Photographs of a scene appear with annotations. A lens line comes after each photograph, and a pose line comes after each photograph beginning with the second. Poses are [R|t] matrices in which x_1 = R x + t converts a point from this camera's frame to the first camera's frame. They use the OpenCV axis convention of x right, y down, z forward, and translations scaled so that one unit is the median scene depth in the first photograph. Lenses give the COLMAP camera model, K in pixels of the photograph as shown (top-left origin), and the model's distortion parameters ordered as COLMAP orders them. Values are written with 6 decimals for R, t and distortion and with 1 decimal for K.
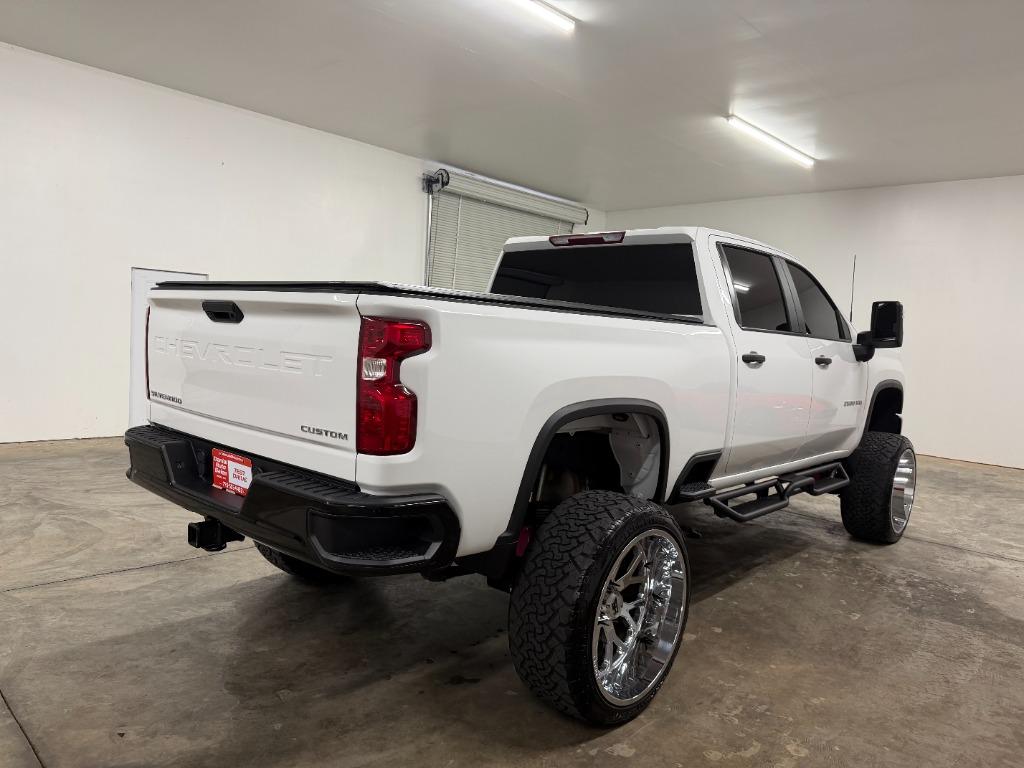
lens RADIAL K [[777.3, 0, 515.2], [0, 777.3, 385.7], [0, 0, 1]] dist [0.070562, -0.083317]
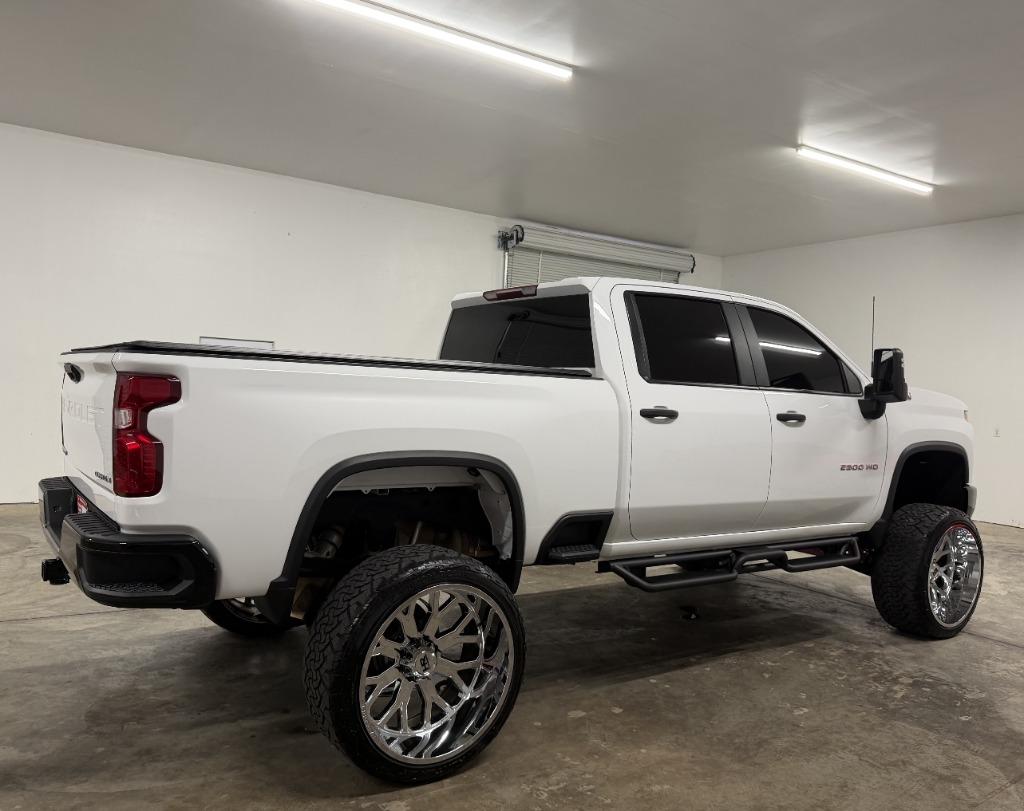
lens RADIAL K [[872.1, 0, 509.5], [0, 872.1, 400.4], [0, 0, 1]] dist [0.091230, -0.131685]
pose [[0.964844, -0.012496, -0.262526, 0.377047], [-0.005218, 0.997761, -0.066670, 0.018418], [0.262772, 0.065696, 0.962619, -0.041465]]
